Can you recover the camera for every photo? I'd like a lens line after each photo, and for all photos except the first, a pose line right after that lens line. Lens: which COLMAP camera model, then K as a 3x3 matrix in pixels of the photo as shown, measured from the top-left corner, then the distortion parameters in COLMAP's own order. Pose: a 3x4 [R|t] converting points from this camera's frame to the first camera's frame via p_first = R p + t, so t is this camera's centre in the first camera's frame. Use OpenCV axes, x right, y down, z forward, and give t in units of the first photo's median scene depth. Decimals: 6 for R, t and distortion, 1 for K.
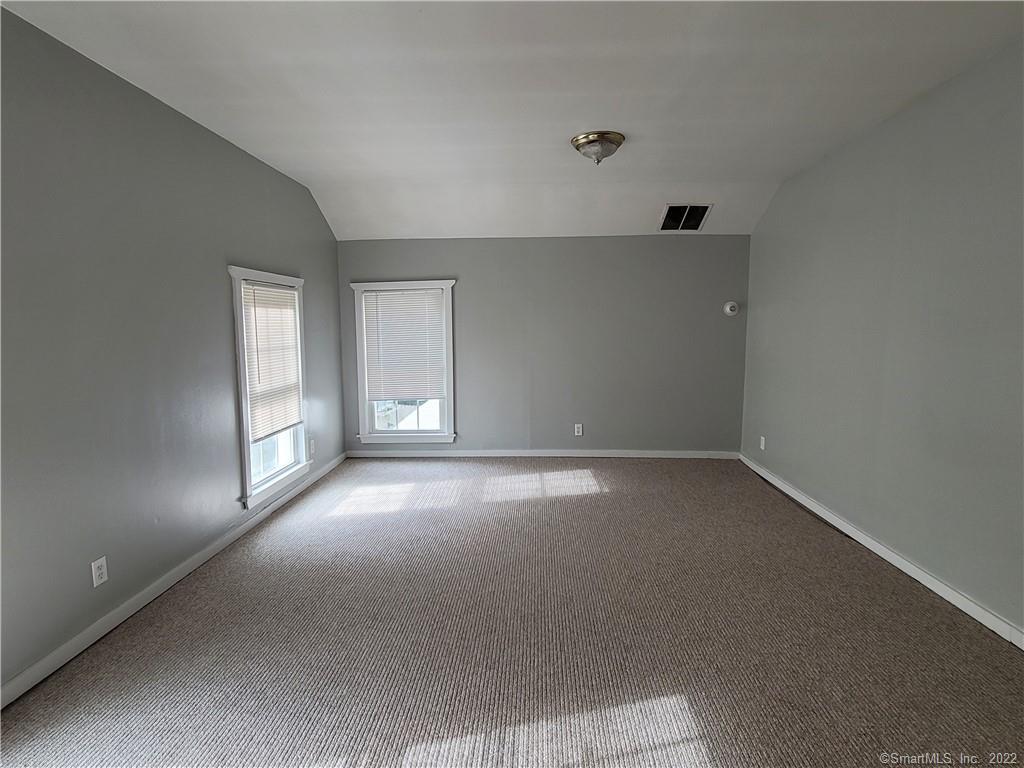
lens RADIAL K [[535.0, 0, 511.8], [0, 535.0, 379.4], [0, 0, 1]] dist [-0.002713, -0.000876]
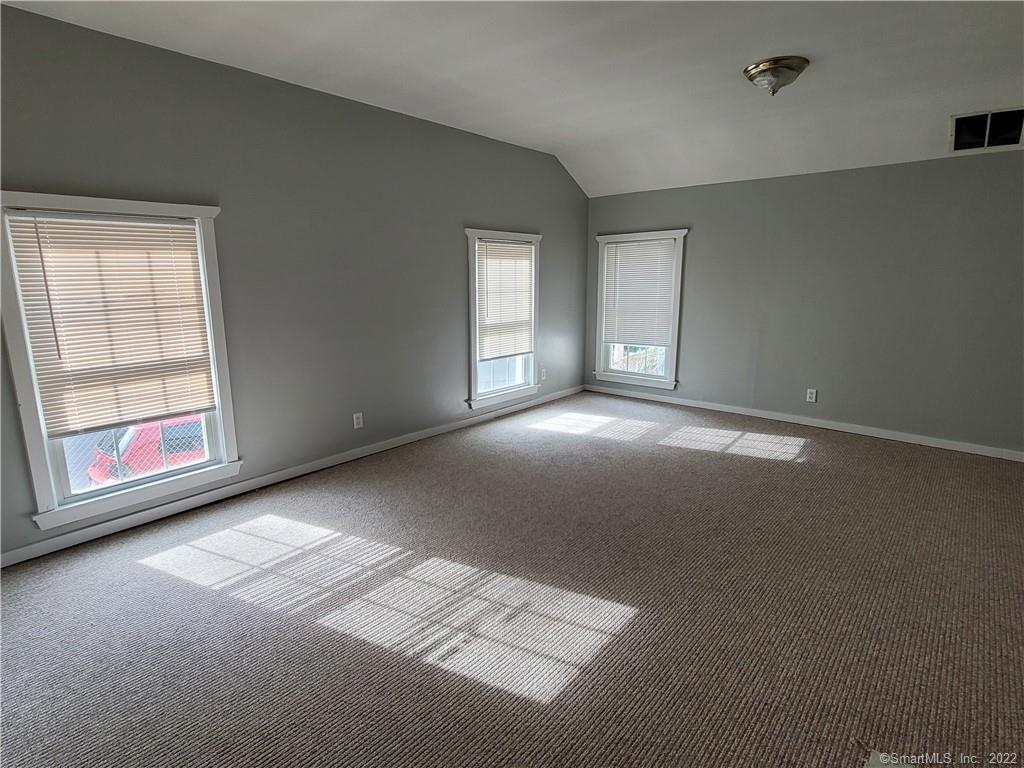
lens RADIAL K [[535.0, 0, 510.6], [0, 535.0, 384.3], [0, 0, 1]] dist [-0.002713, -0.000876]
pose [[0.779825, 0.133756, -0.611541, 0.348012], [-0.071659, 0.989558, 0.125058, 0.000717], [0.621883, -0.053701, 0.781267, -0.007667]]
